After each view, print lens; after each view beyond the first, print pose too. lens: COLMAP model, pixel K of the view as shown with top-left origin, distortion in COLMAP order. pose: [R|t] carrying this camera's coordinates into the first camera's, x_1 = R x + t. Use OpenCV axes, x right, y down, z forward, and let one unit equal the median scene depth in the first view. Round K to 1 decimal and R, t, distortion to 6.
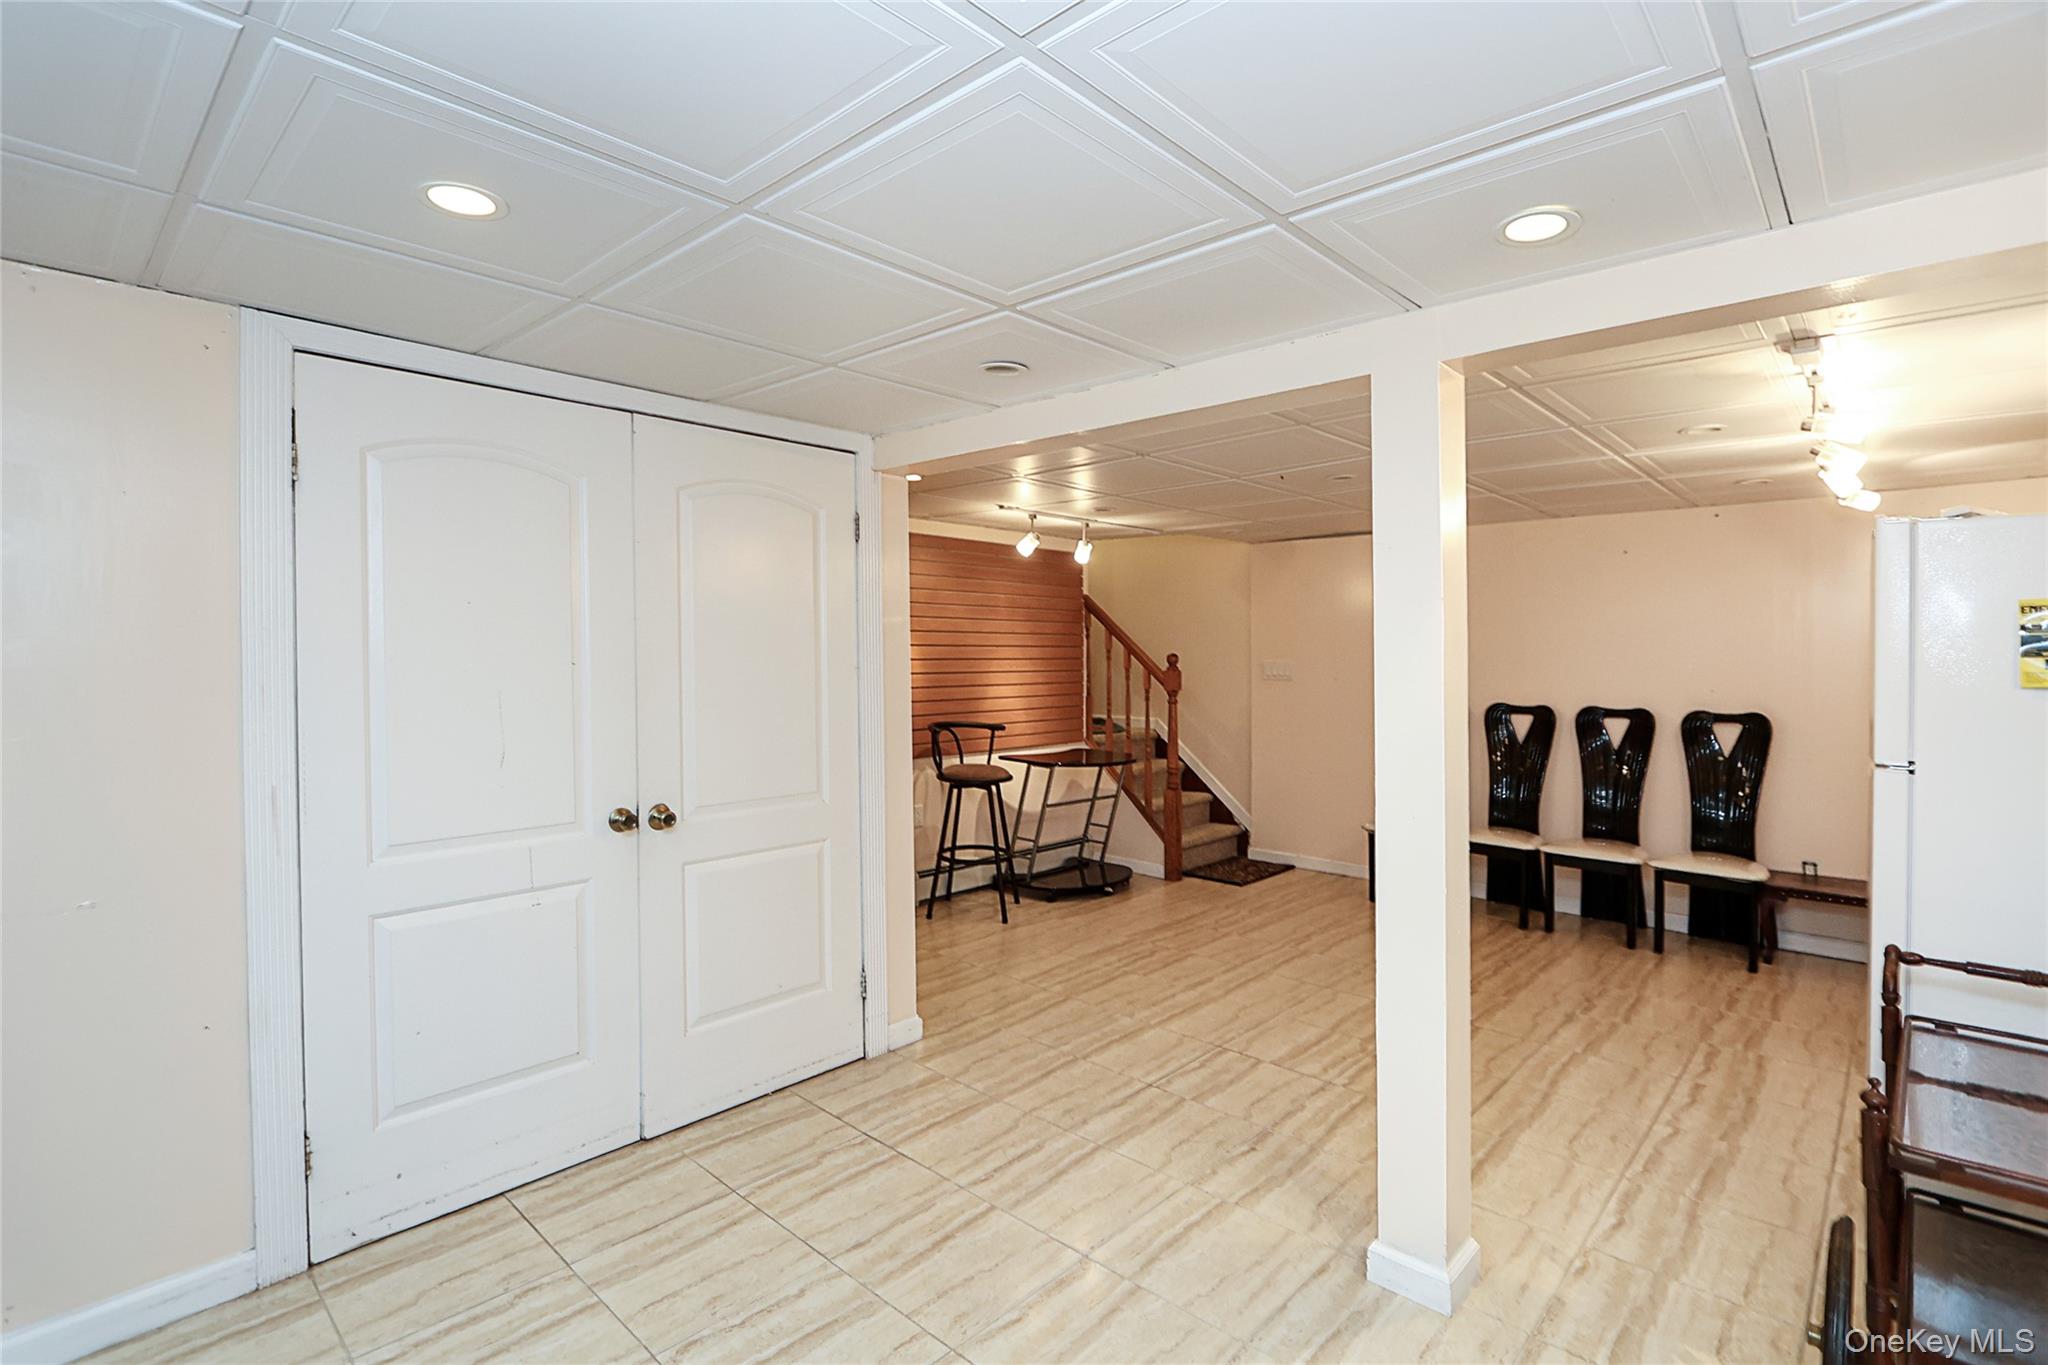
lens RADIAL K [[972.4, 0, 969.5], [0, 972.4, 647.4], [0, 0, 1]] dist [0.001793, -0.002086]
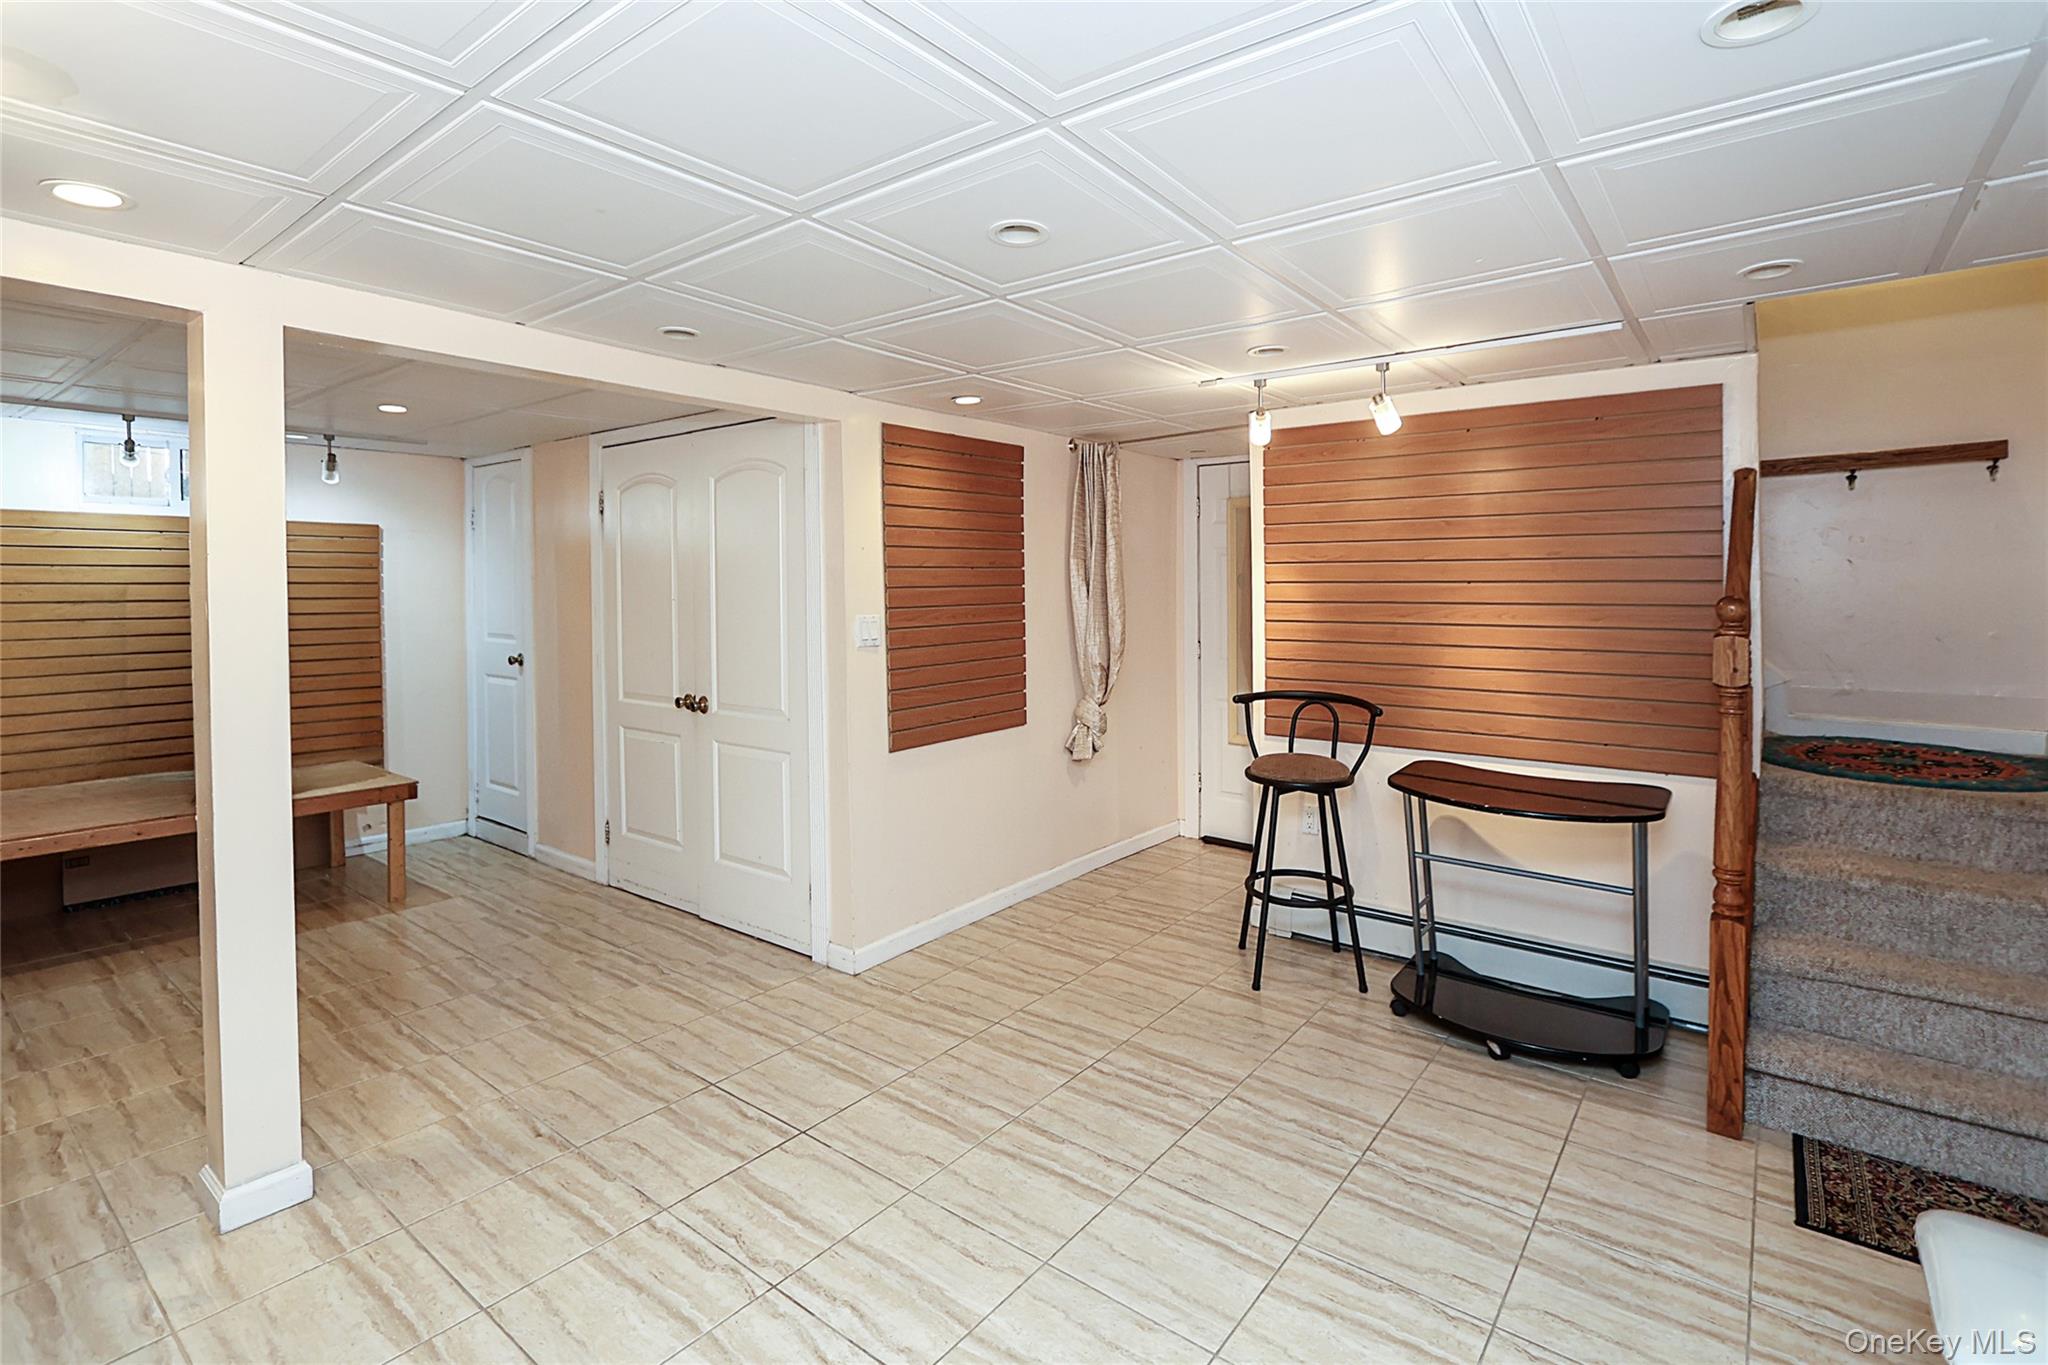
lens RADIAL K [[972.4, 0, 978.2], [0, 972.4, 610.6], [0, 0, 1]] dist [0.001793, -0.002086]
pose [[0.092516, 0.020531, -0.995500, 0.909824], [0.010526, 0.999711, 0.021596, 0.000562], [0.995656, -0.012477, 0.092273, 0.979429]]
